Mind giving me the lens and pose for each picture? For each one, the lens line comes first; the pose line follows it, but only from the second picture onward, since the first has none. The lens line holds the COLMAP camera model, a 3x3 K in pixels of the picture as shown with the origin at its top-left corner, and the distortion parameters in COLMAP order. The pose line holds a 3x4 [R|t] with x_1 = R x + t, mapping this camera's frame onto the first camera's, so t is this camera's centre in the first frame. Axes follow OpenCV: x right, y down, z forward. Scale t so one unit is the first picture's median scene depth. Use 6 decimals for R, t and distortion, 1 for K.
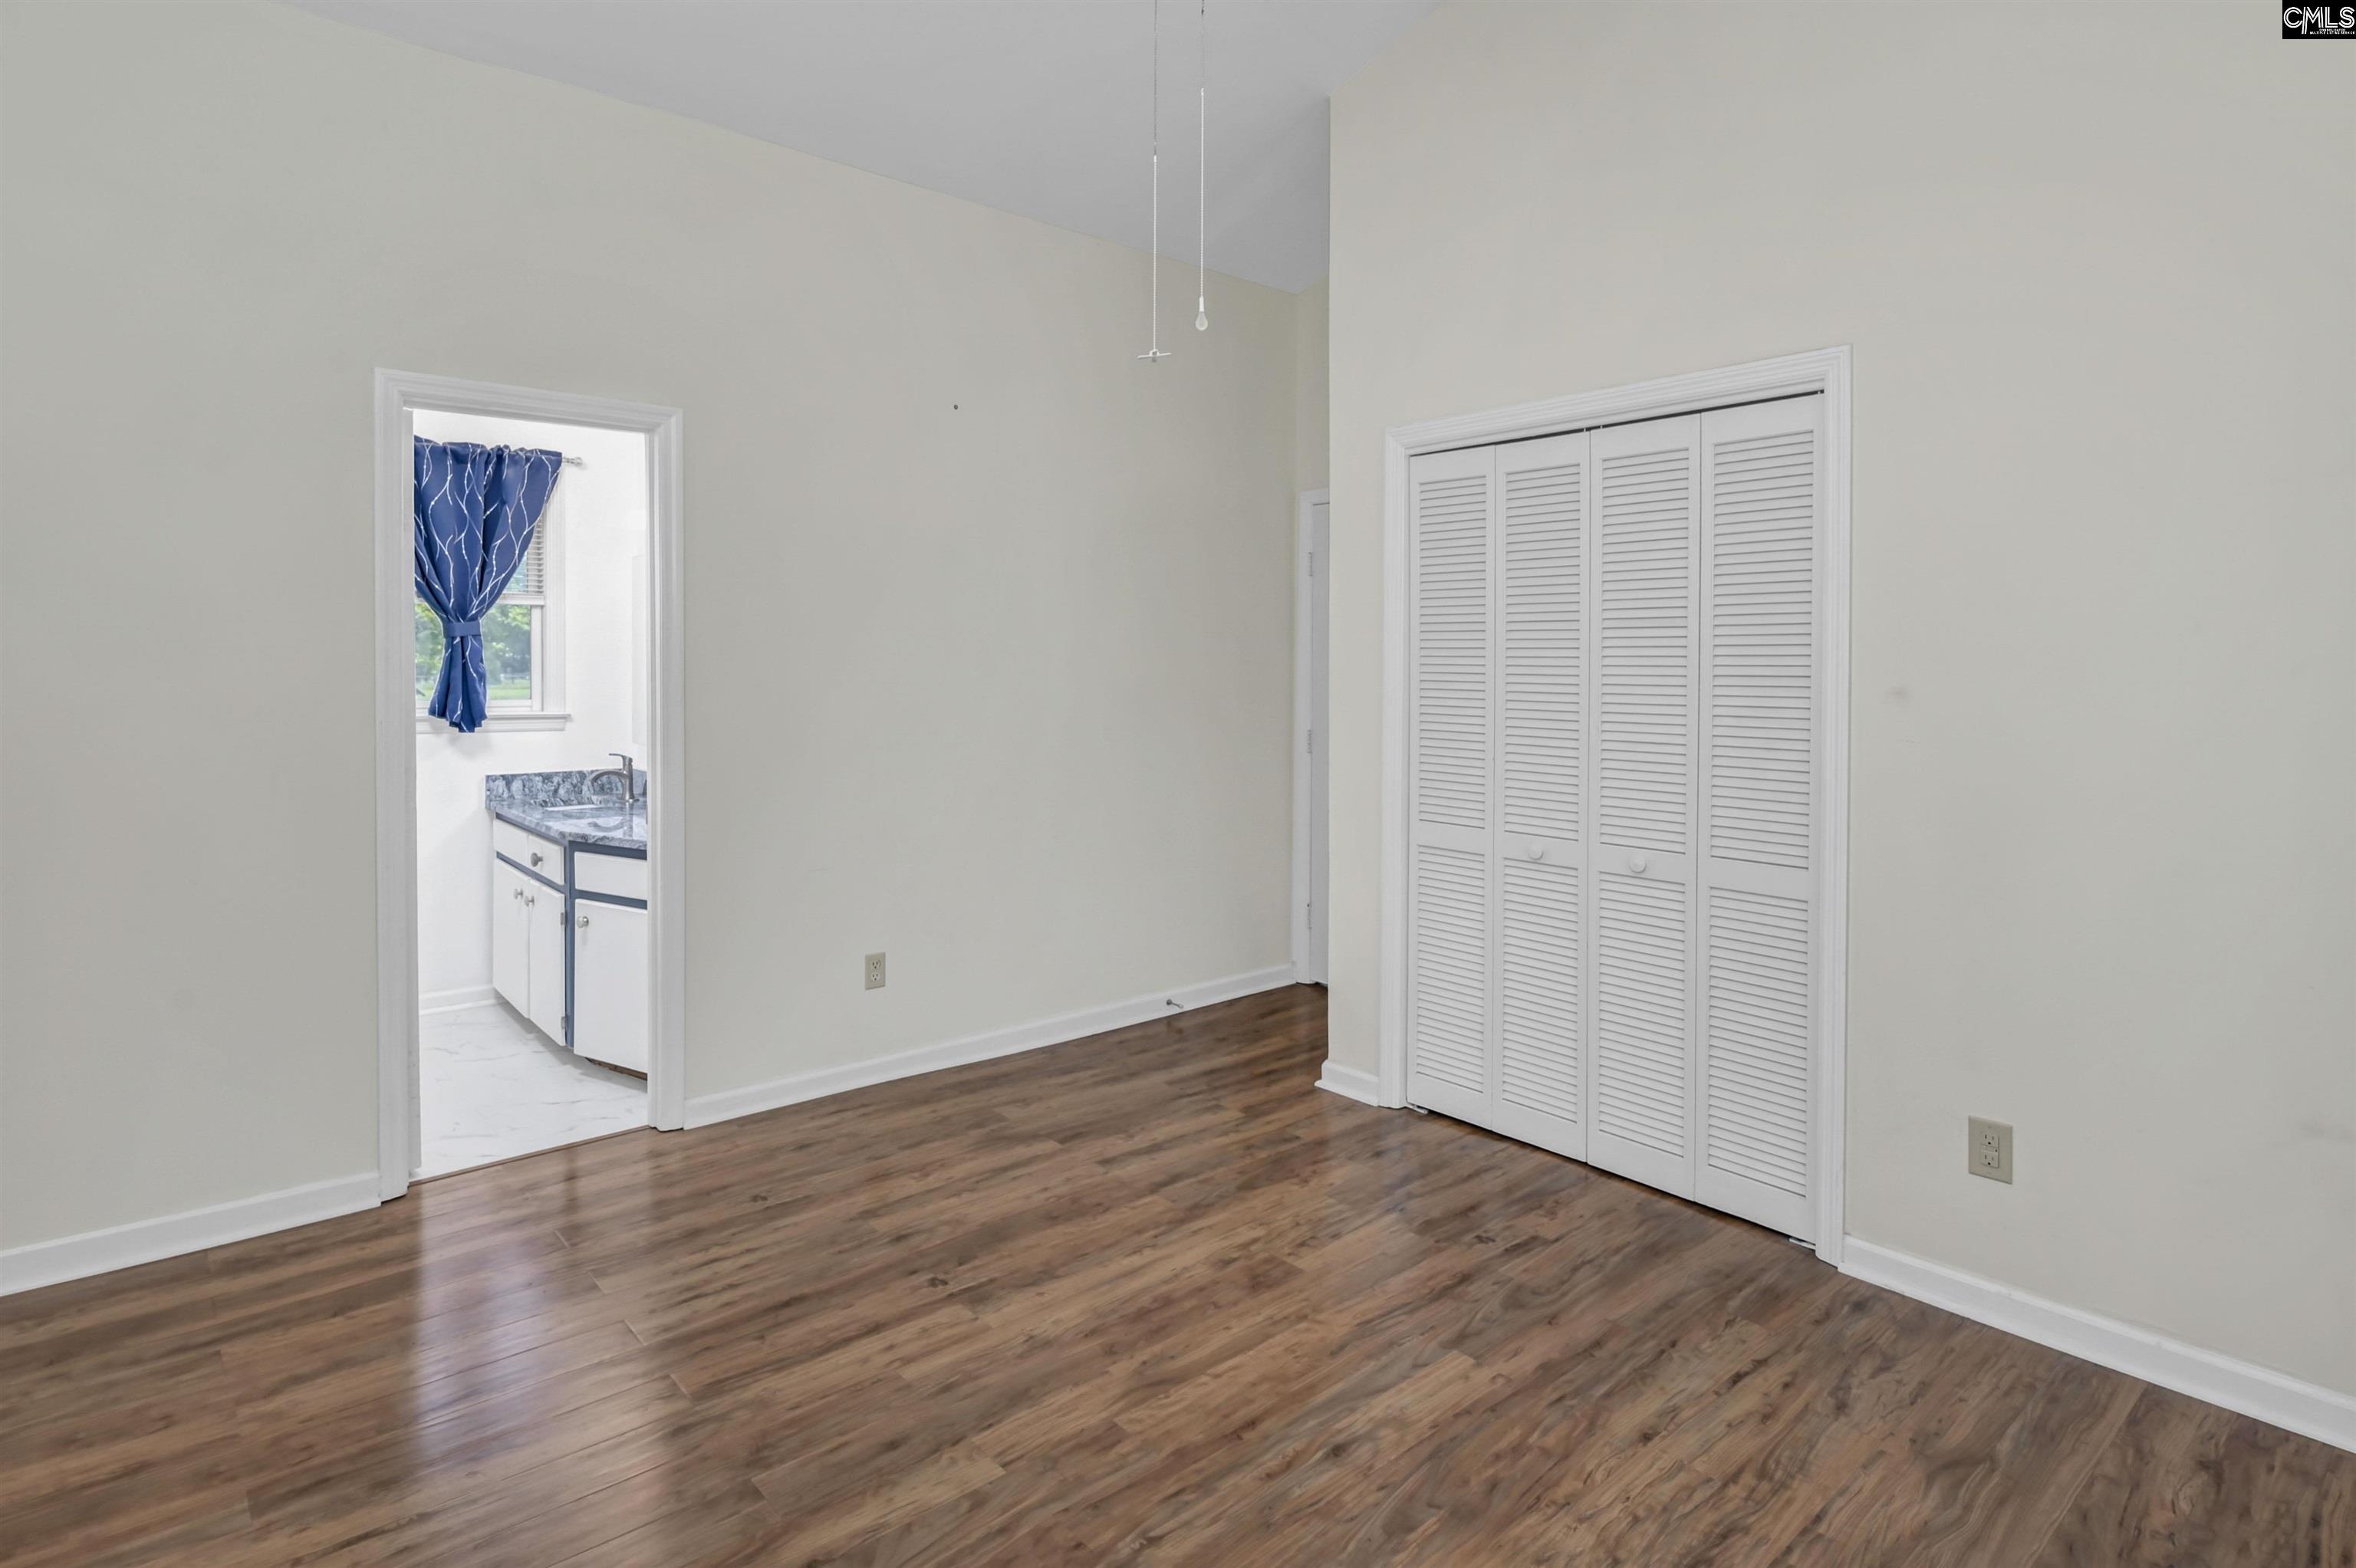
lens RADIAL K [[1215.3, 0, 1207.7], [0, 1215.3, 690.5], [0, 0, 1]] dist [0.001068, -0.005320]
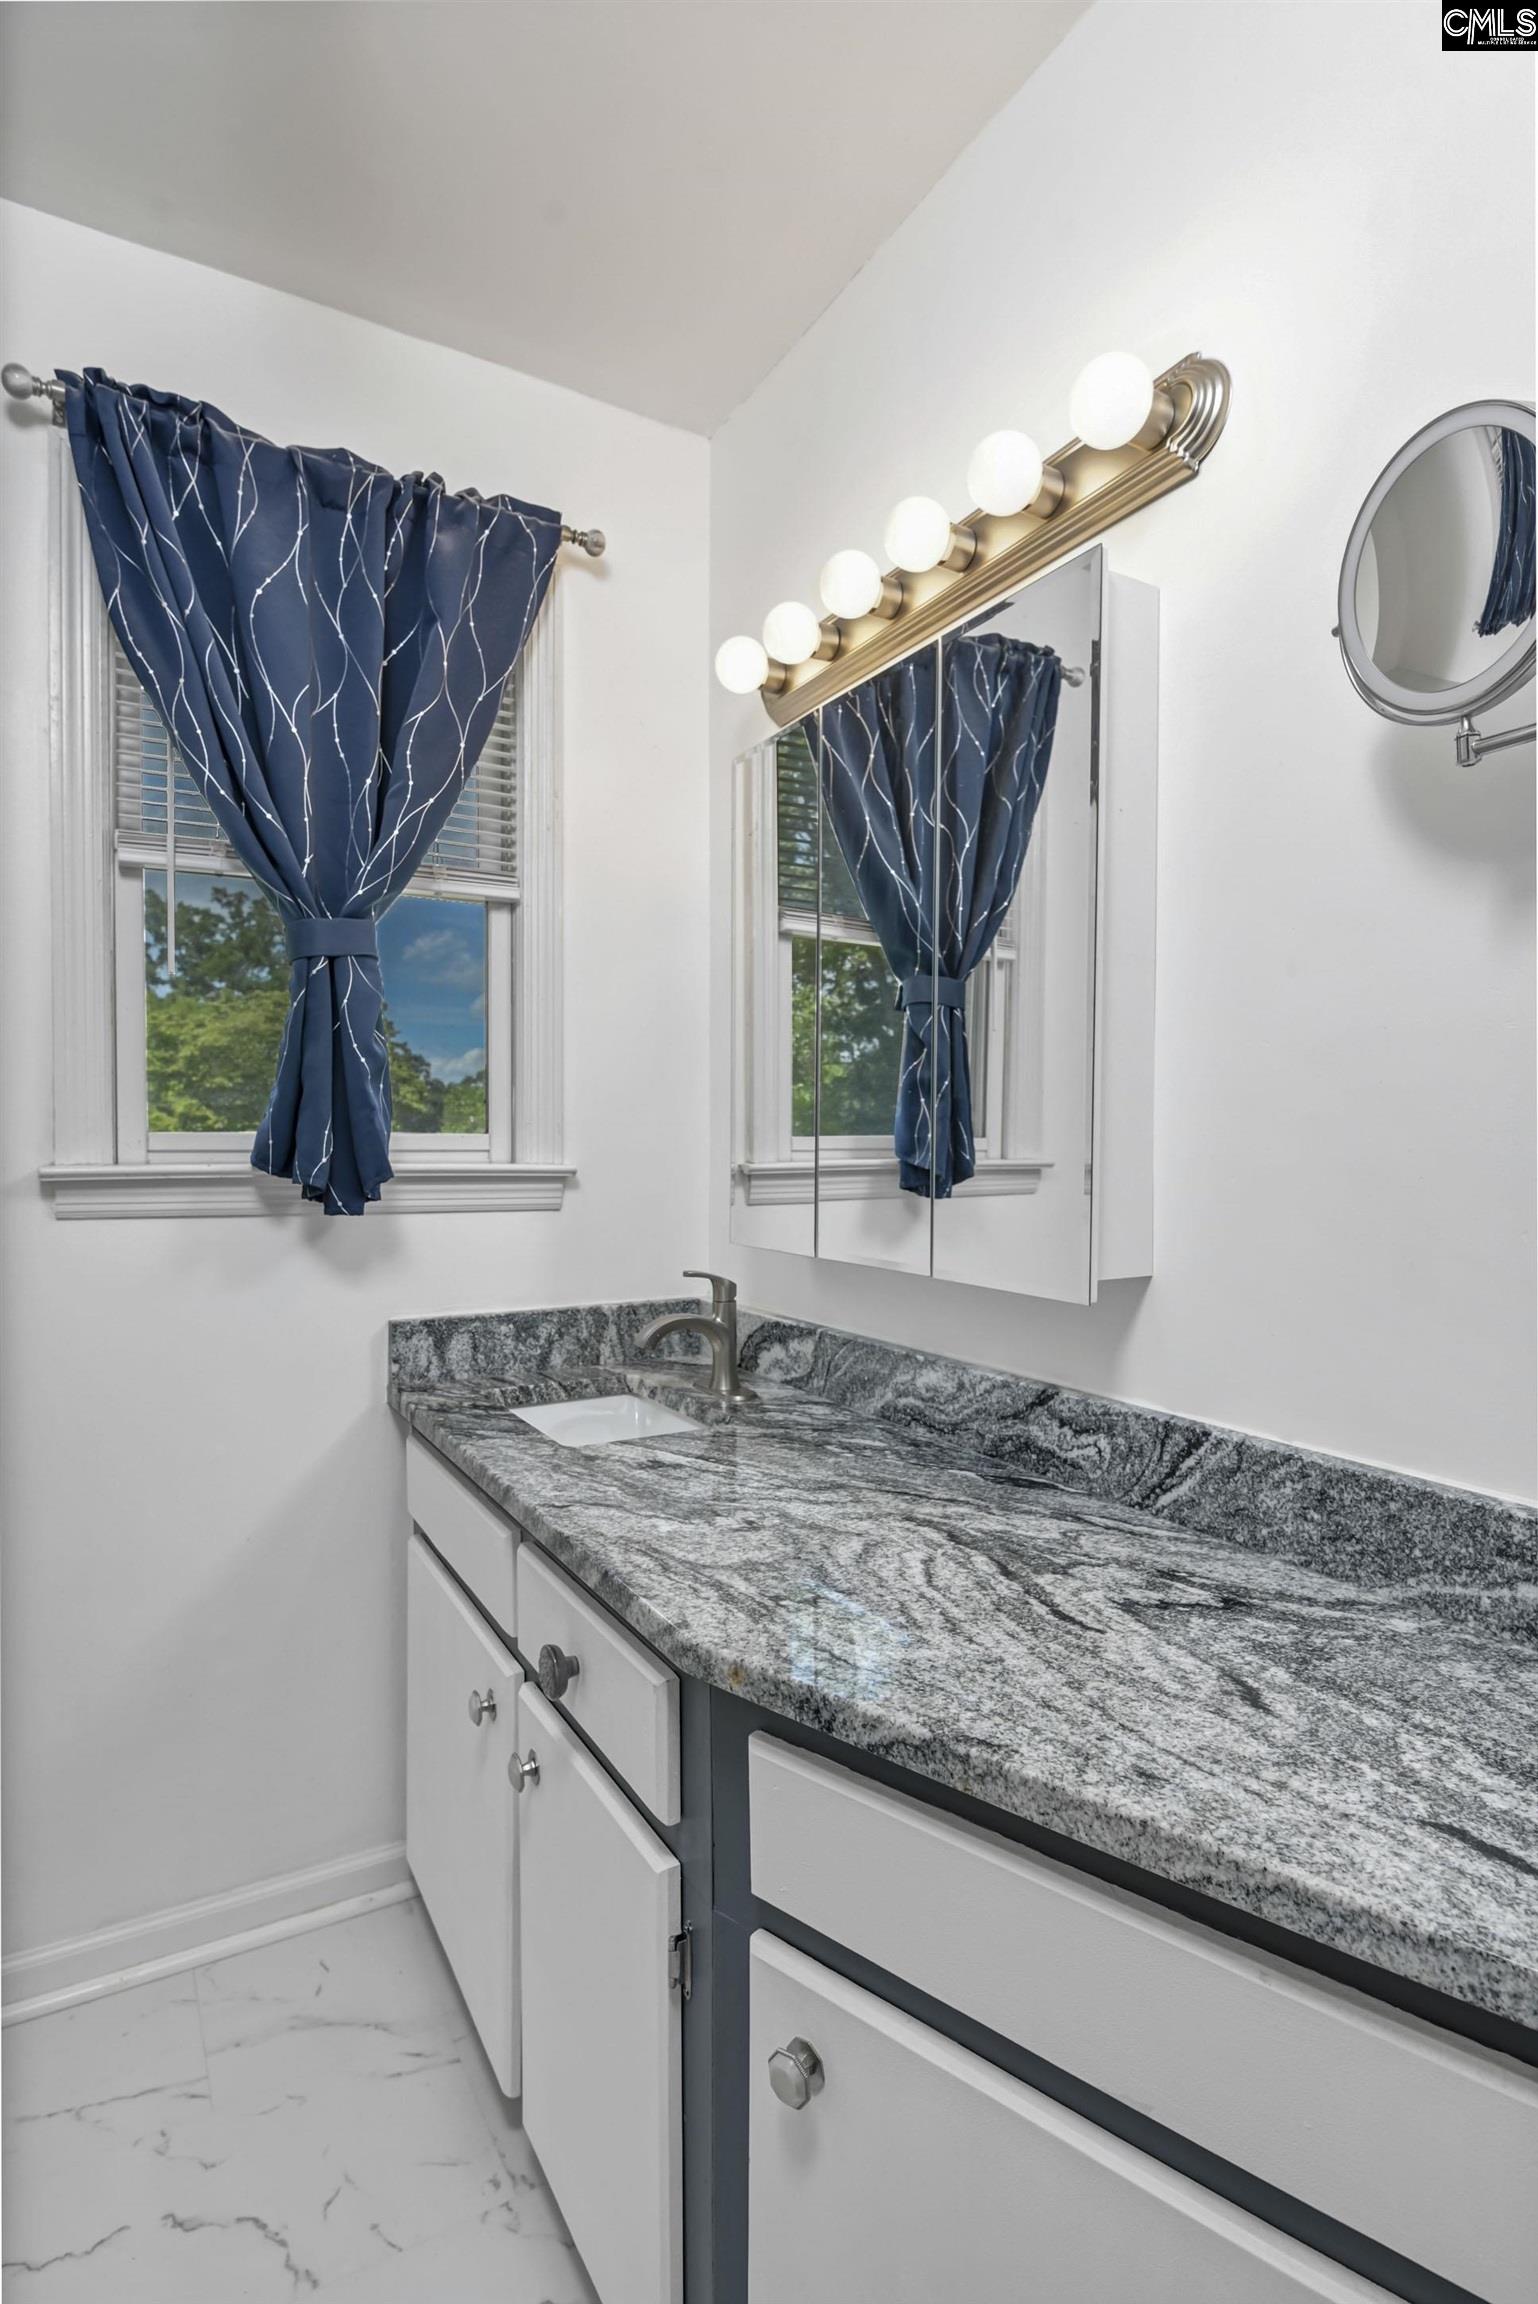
lens RADIAL K [[1188.6, 0, 770.5], [0, 1188.6, 1158.0], [0, 0, 1]] dist [0.001068, -0.005320]
pose [[0.977261, -0.005525, -0.211968, -0.394111], [0.003928, 0.999961, -0.007955, 0.019854], [0.212003, 0.006942, 0.977244, 0.653966]]
